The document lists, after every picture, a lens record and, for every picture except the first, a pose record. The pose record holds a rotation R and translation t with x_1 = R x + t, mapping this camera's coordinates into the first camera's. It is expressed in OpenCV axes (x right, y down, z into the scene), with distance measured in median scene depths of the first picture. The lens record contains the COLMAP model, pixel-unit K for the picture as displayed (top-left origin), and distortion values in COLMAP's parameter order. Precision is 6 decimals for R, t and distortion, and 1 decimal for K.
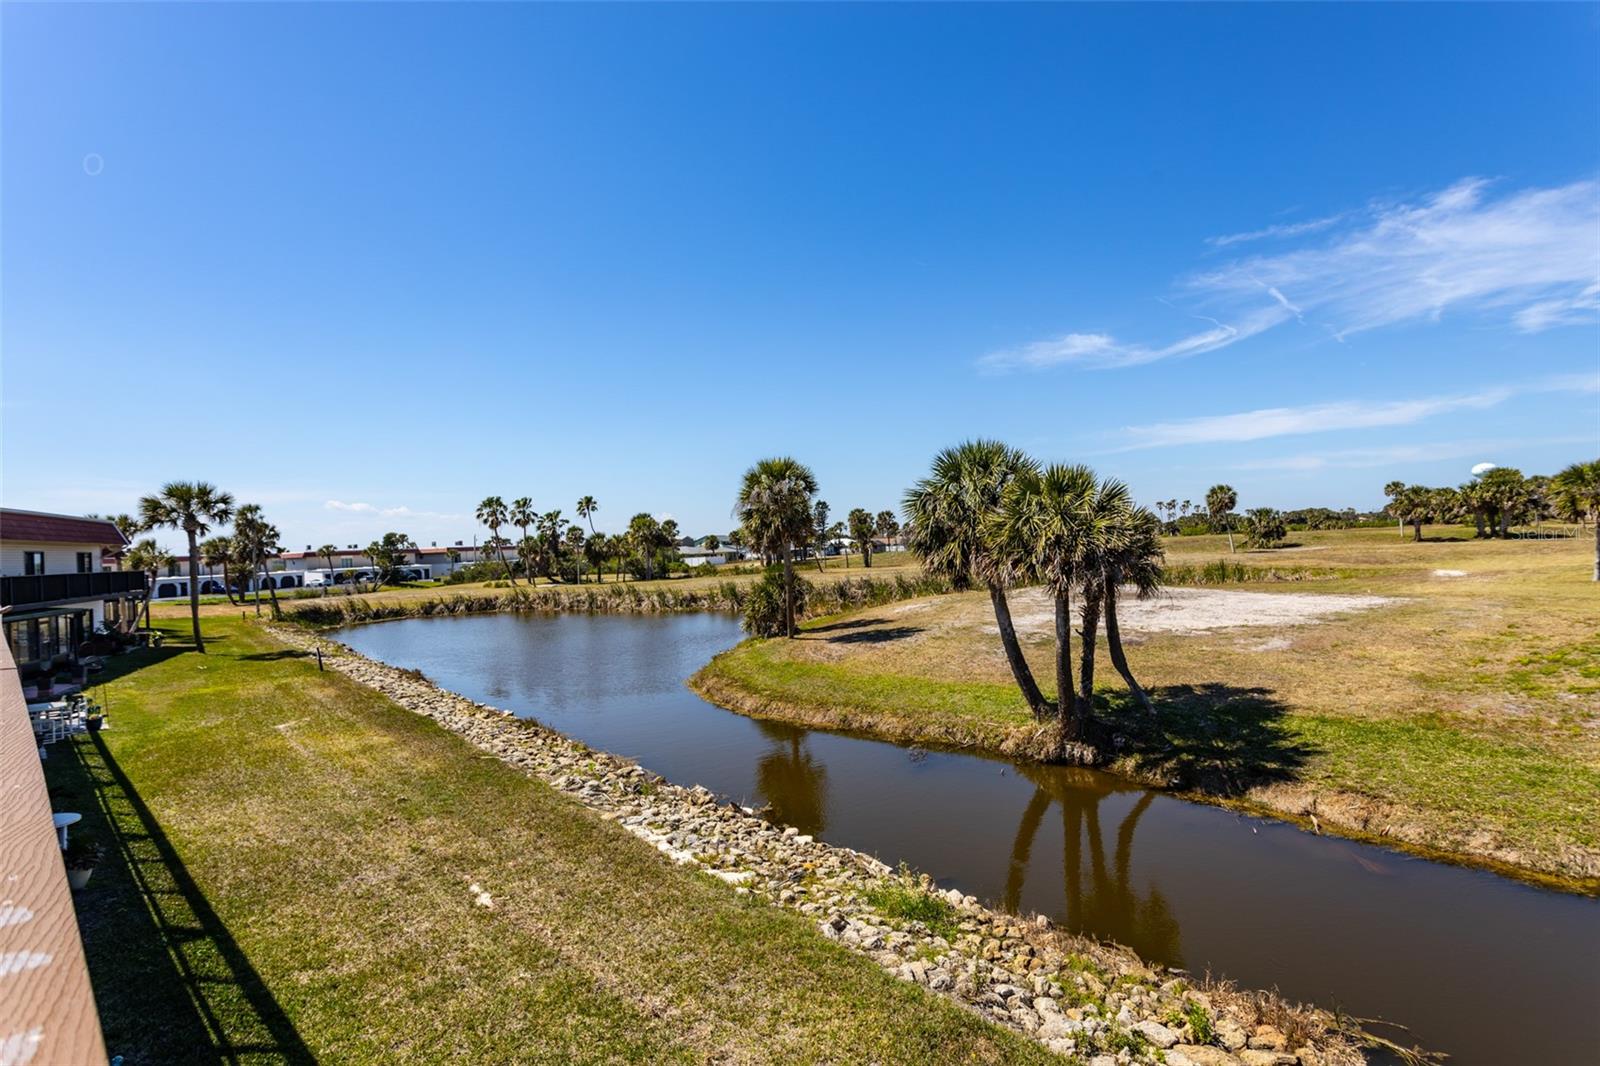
lens RADIAL K [[754.4, 0, 803.4], [0, 754.4, 531.9], [0, 0, 1]] dist [0.005621, 0.002296]
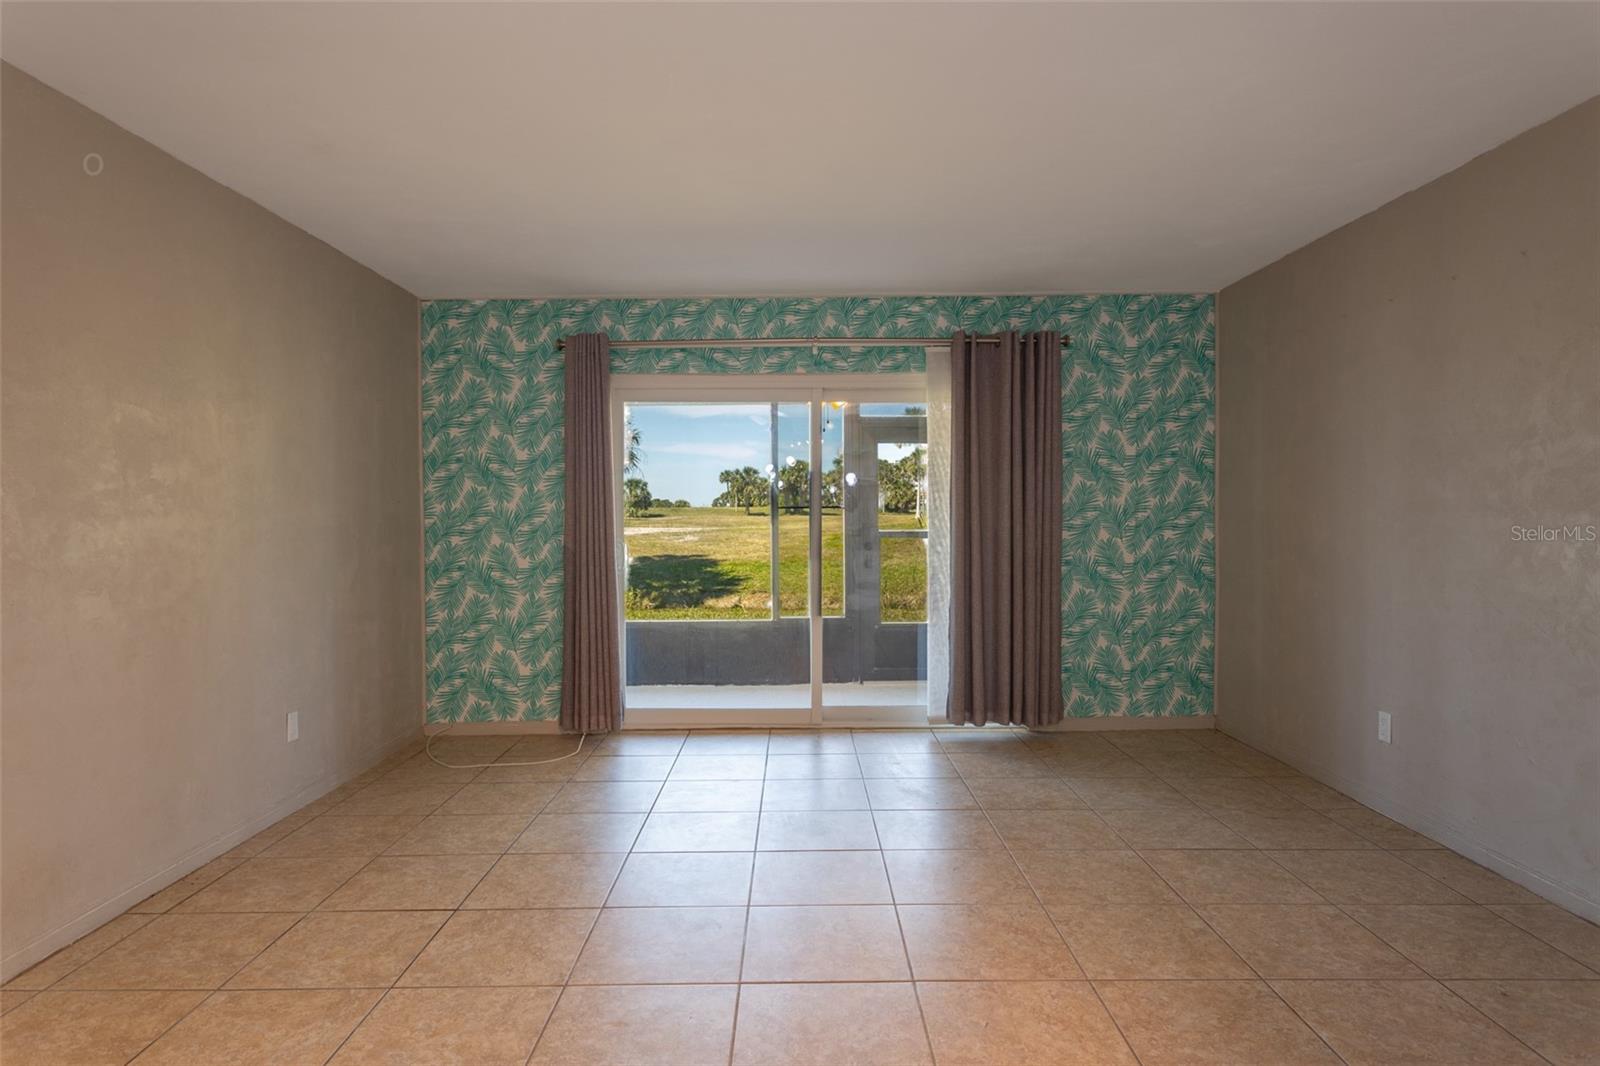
lens RADIAL K [[918.3, 0, 801.3], [0, 918.3, 536.2], [0, 0, 1]] dist [0.000096, 0.000126]
pose [[0.726684, 0.021178, 0.686645, -0.318162], [-0.032751, 0.999456, 0.003835, 0.134533], [-0.686191, -0.025276, 0.726983, -0.257429]]
